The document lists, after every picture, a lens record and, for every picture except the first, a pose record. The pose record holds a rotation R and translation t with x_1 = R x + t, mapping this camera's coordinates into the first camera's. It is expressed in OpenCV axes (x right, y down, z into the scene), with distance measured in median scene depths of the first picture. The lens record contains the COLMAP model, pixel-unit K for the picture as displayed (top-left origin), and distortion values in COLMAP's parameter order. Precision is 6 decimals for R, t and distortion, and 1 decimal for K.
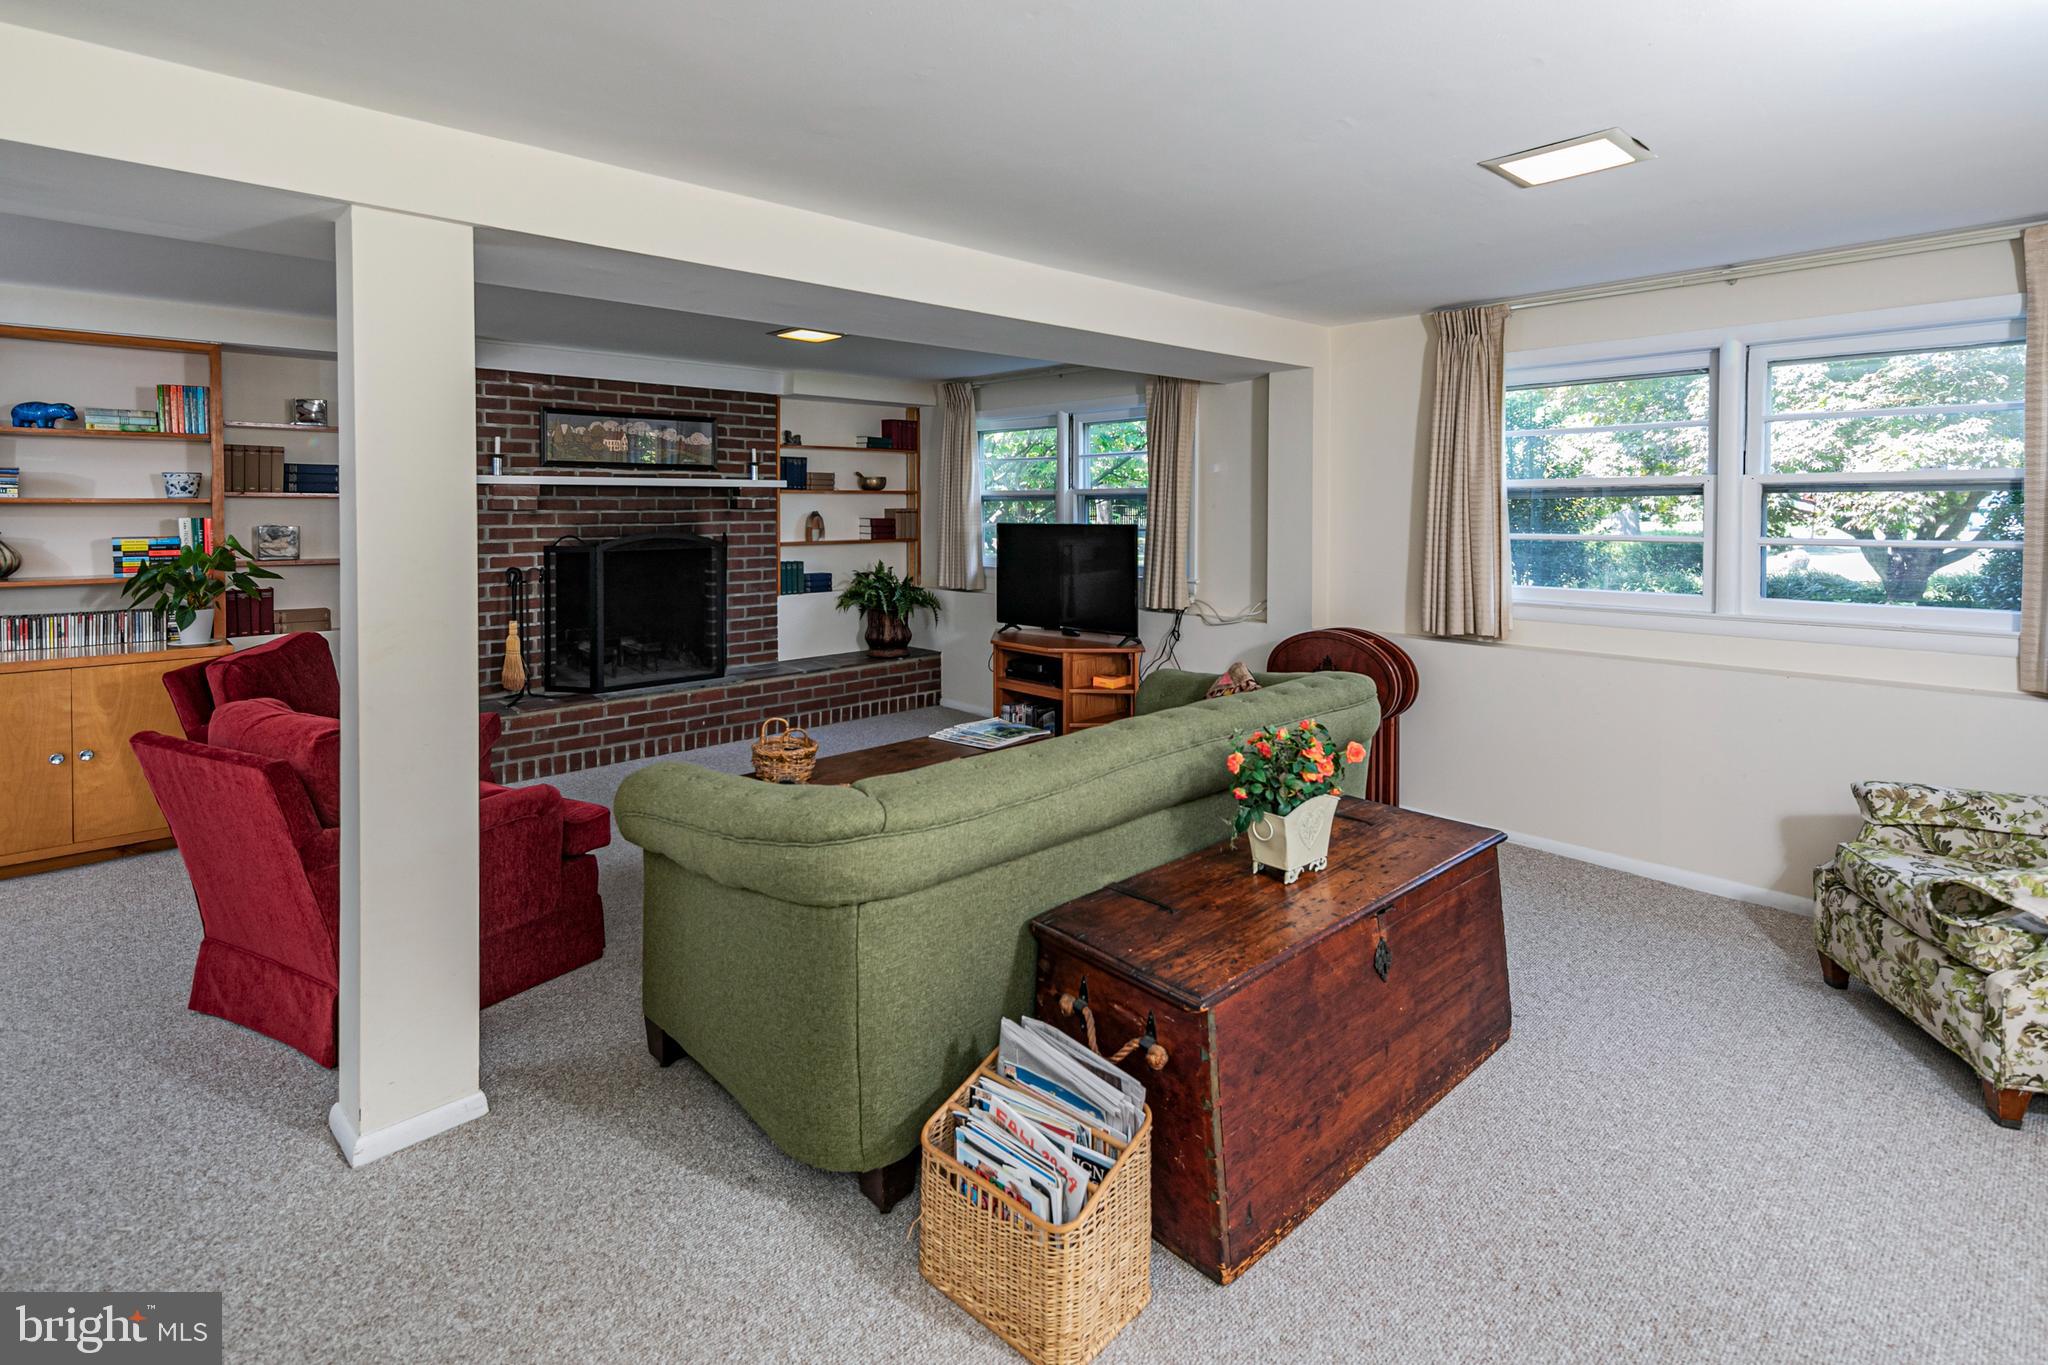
lens RADIAL K [[949.8, 0, 1013.2], [0, 949.8, 528.2], [0, 0, 1]] dist [0.017628, -0.000605]
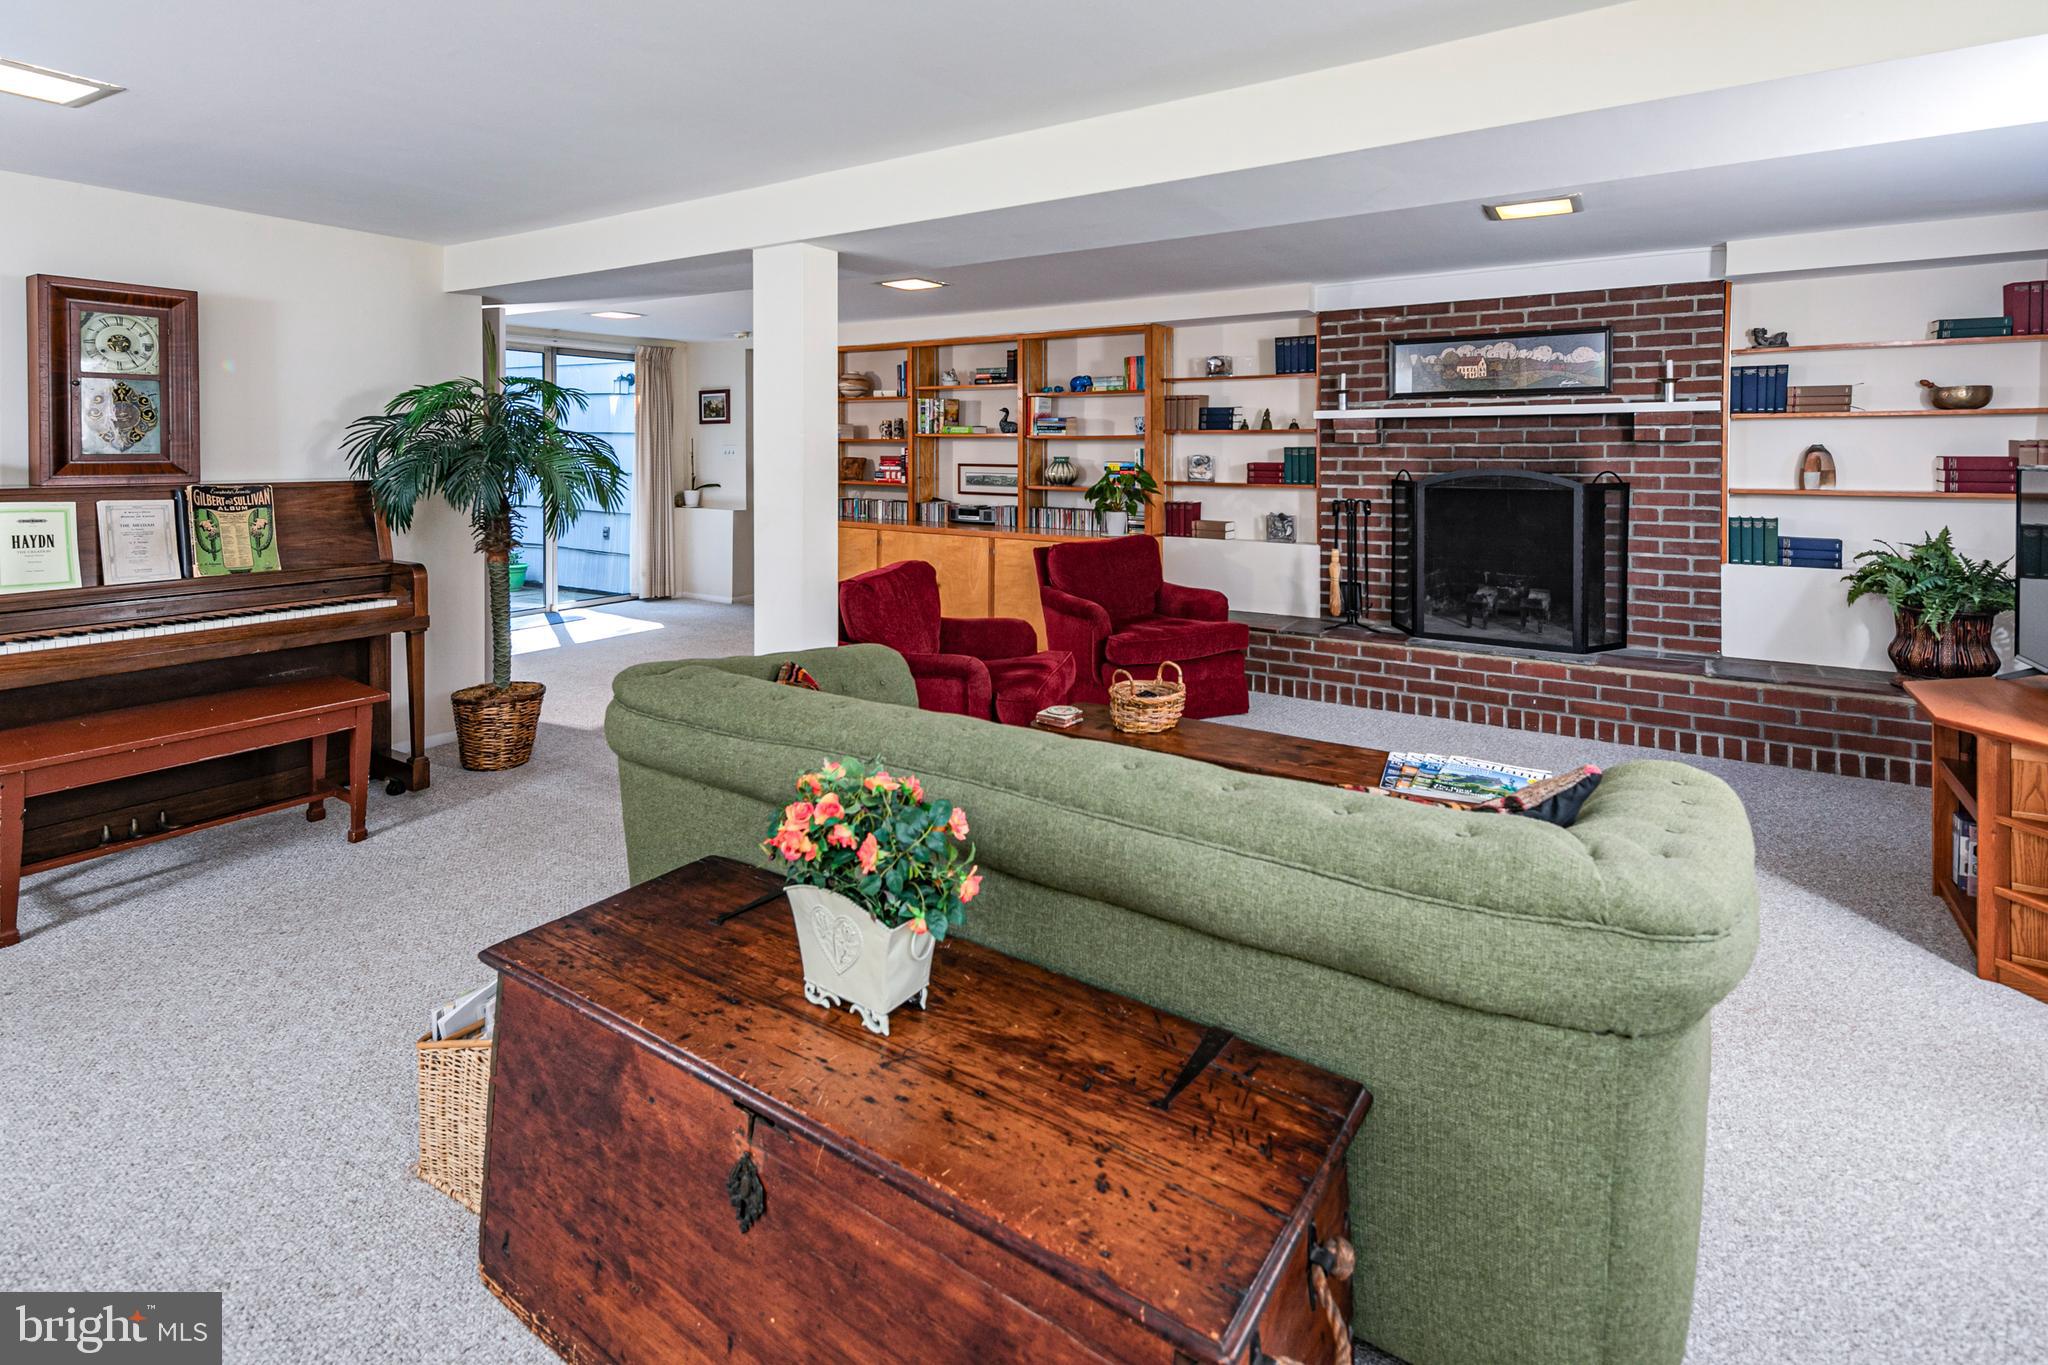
lens RADIAL K [[963.7, 0, 1043.4], [0, 963.7, 463.0], [0, 0, 1]] dist [0.026740, 0.000238]
pose [[0.263393, 0.018216, -0.964517, 0.362989], [-0.019361, 0.999720, 0.013594, -0.004790], [0.964494, 0.015093, 0.263672, 0.361188]]
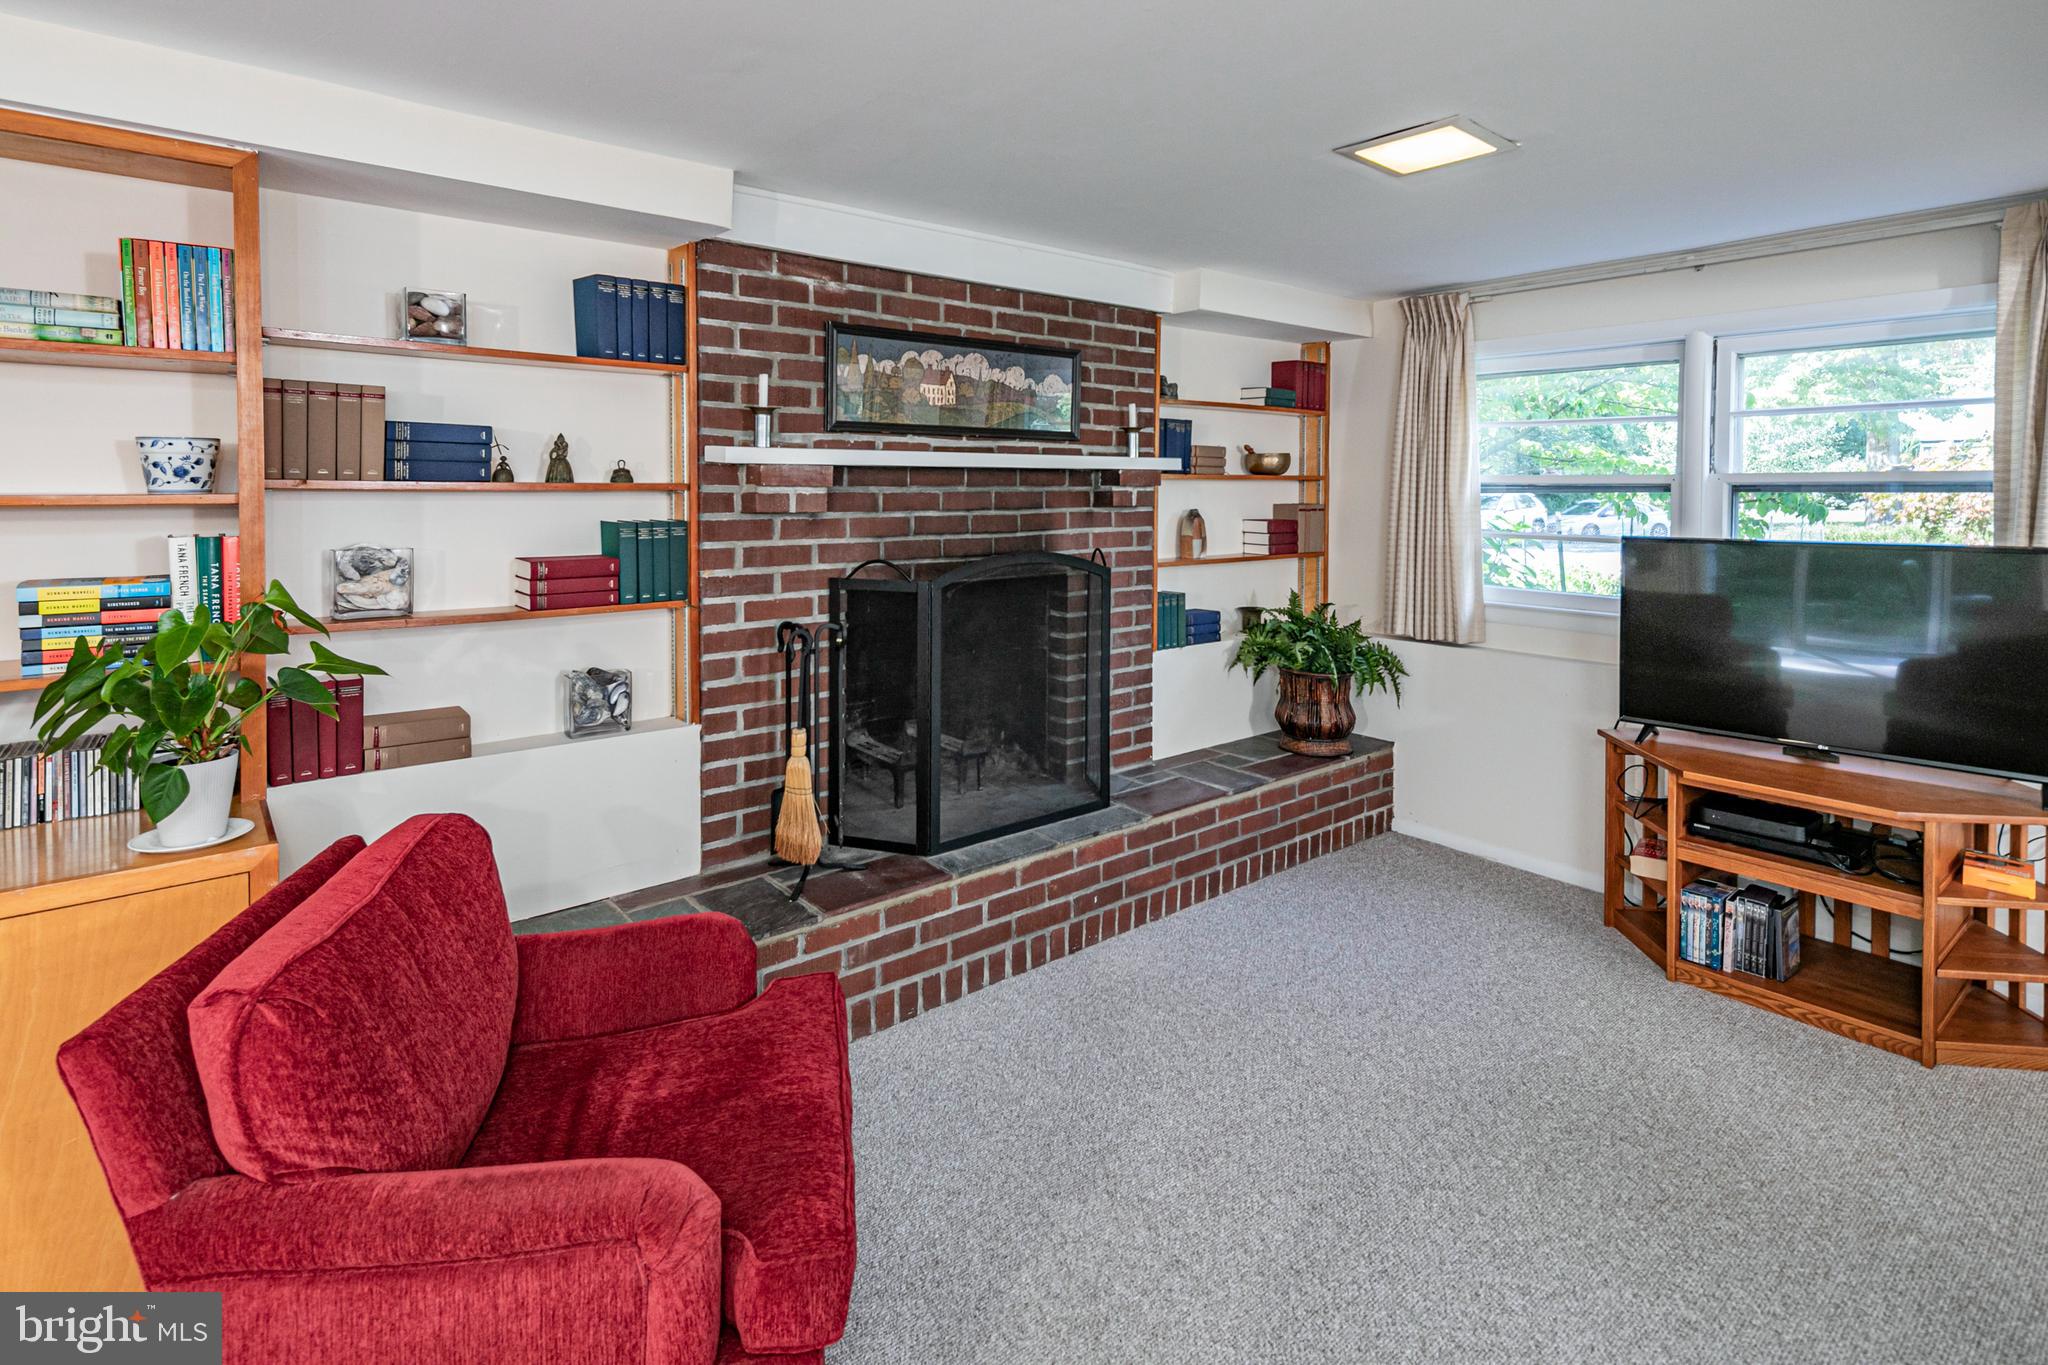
lens RADIAL K [[1021.4, 0, 1025.0], [0, 1021.4, 516.1], [0, 0, 1]] dist [0.026505, -0.001969]
pose [[0.997231, 0.006154, -0.074107, -0.318212], [-0.005842, 0.999973, 0.004427, -0.018674], [0.074133, -0.003982, 0.997240, 0.402224]]
